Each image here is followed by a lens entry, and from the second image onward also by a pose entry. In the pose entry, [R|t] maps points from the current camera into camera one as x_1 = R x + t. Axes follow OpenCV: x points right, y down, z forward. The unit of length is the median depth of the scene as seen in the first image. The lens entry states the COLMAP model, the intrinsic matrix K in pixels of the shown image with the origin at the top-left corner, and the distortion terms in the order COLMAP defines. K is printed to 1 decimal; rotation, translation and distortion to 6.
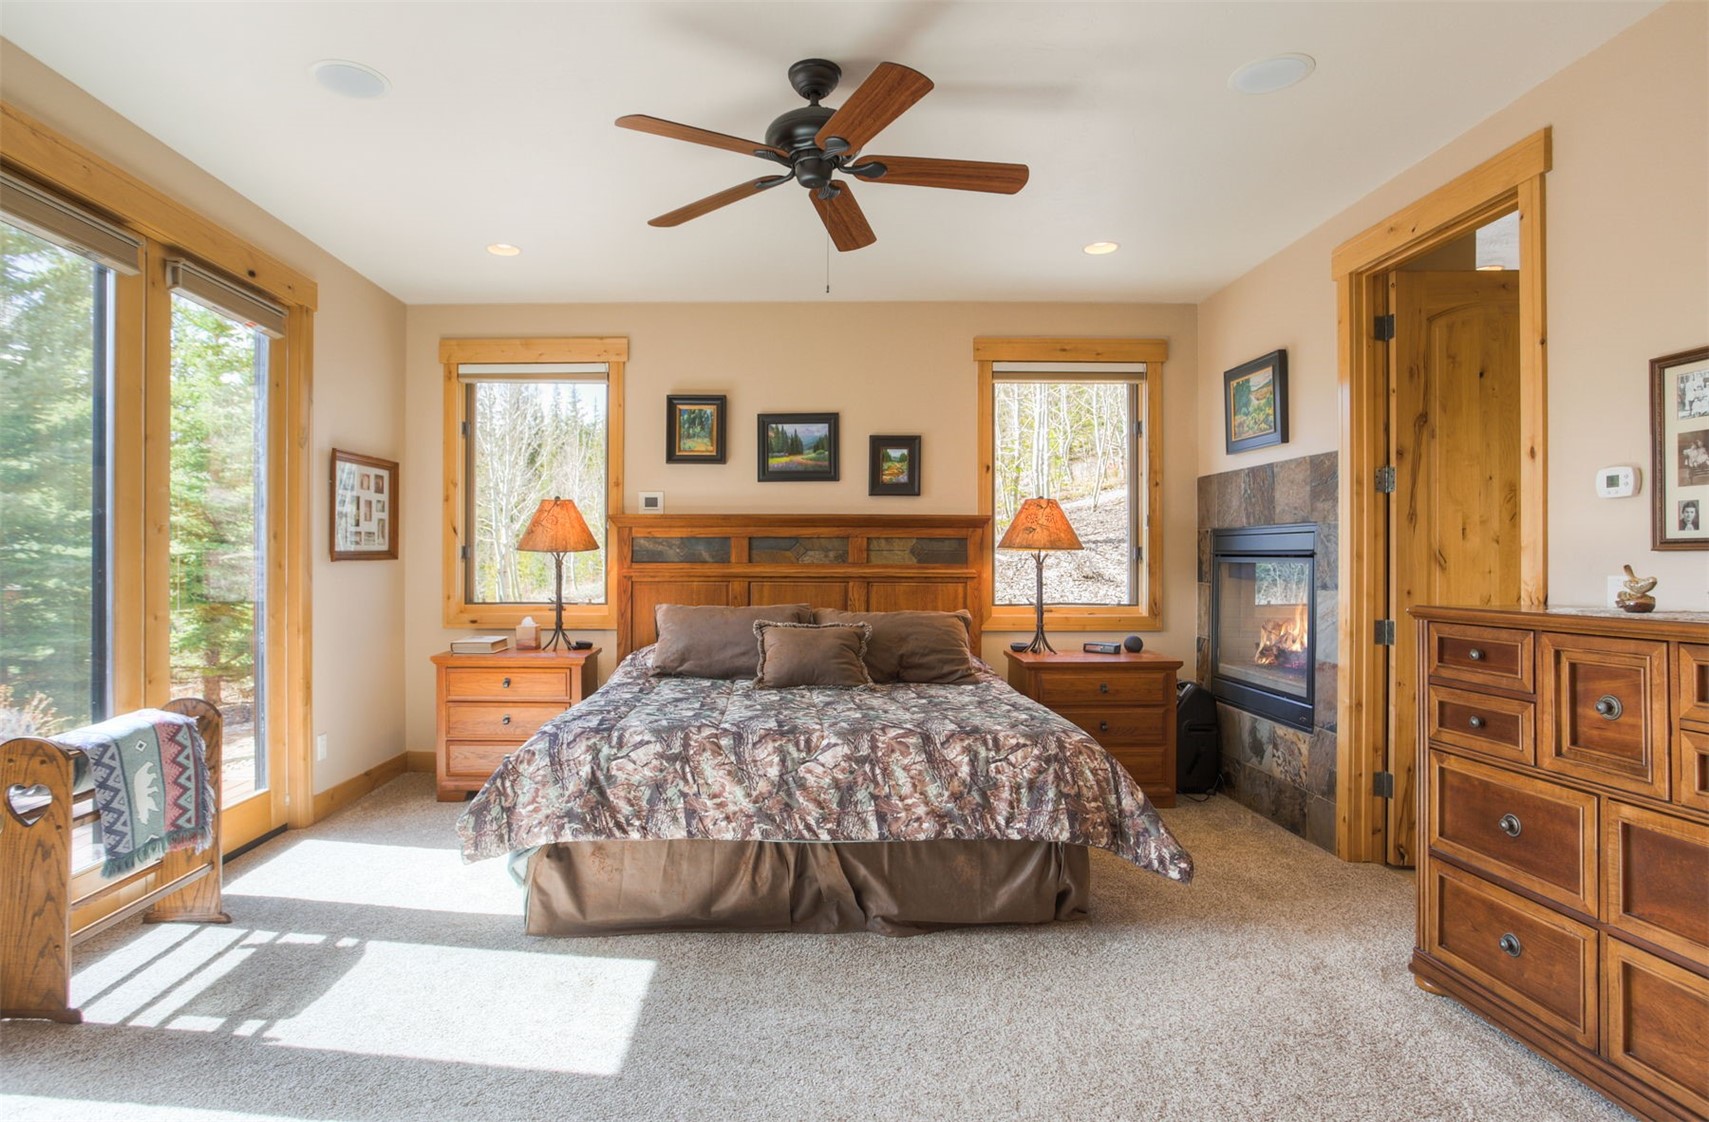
lens RADIAL K [[884.9, 0, 854.5], [0, 884.9, 561.0], [0, 0, 1]] dist [-0.071592, 0.023312]
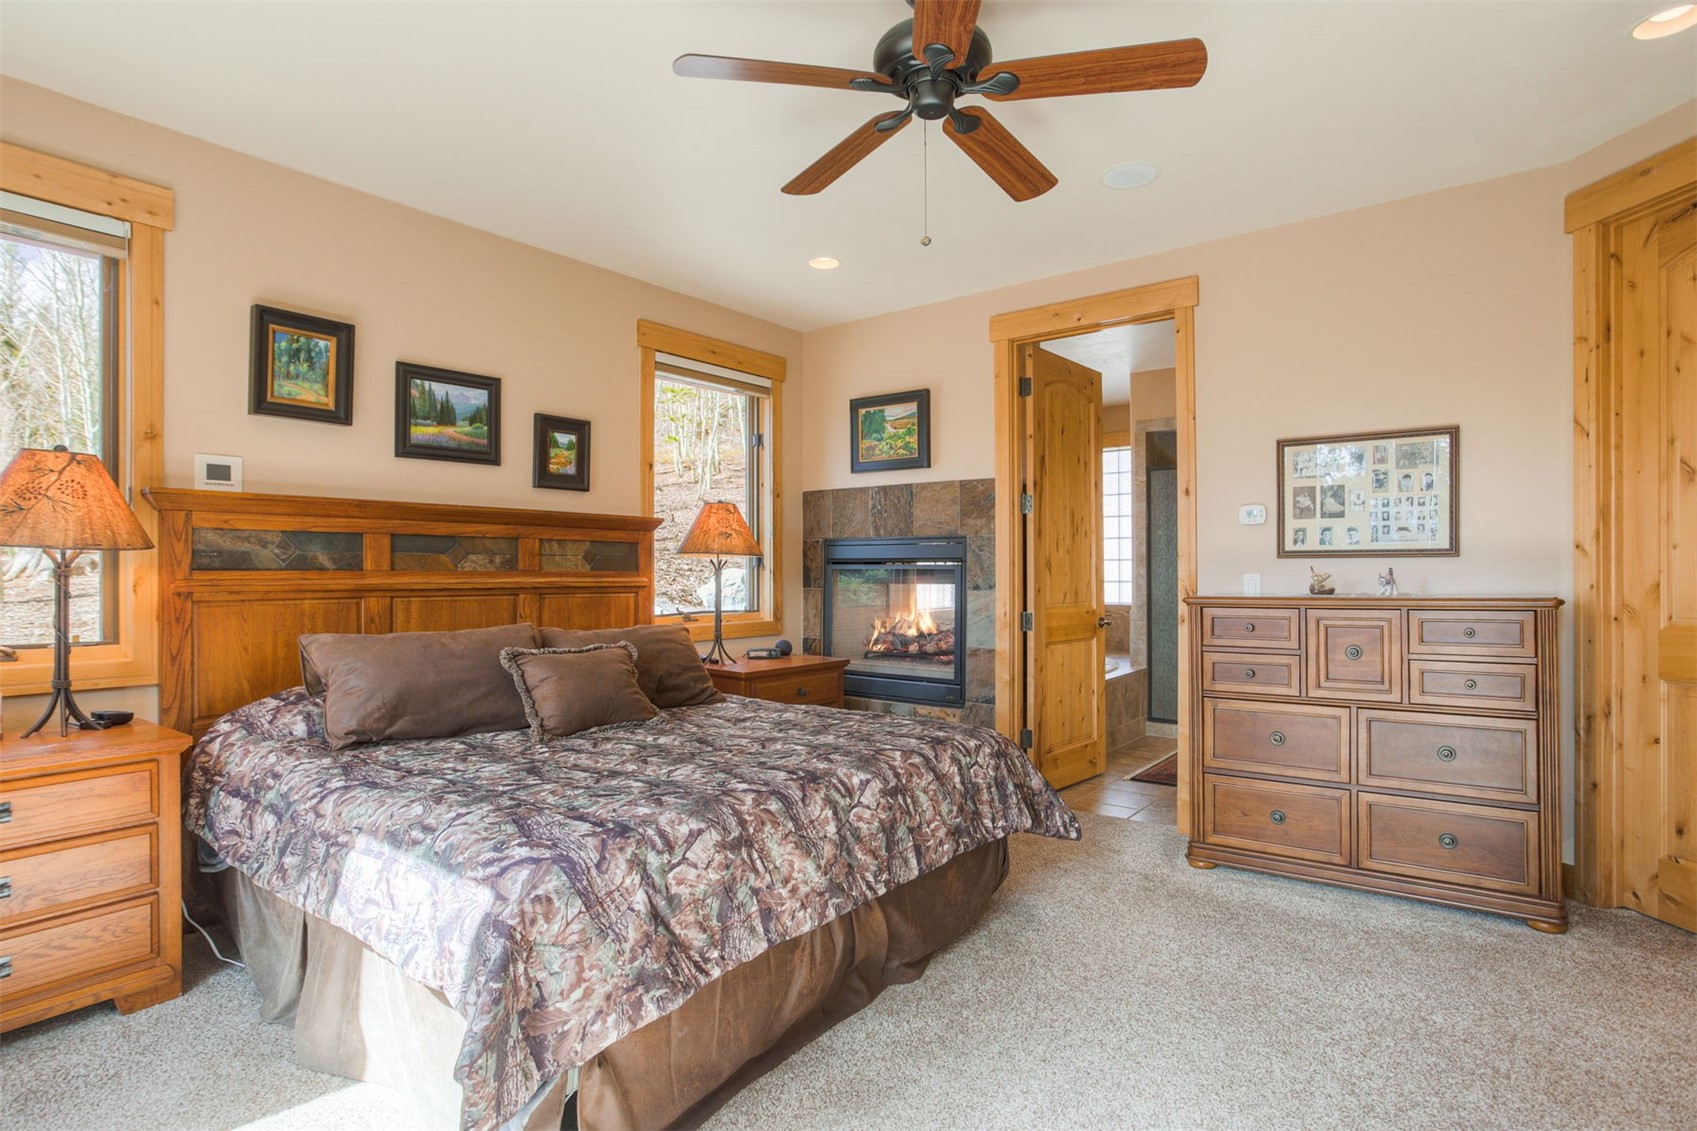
lens RADIAL K [[835.5, 0, 848.5], [0, 835.5, 565.5], [0, 0, 1]] dist [-0.080489, 0.051987]
pose [[0.641234, 0.002614, 0.767341, -0.440376], [0.005265, 0.999956, -0.007806, 0.005946], [-0.767327, 0.009046, 0.641192, 0.344281]]
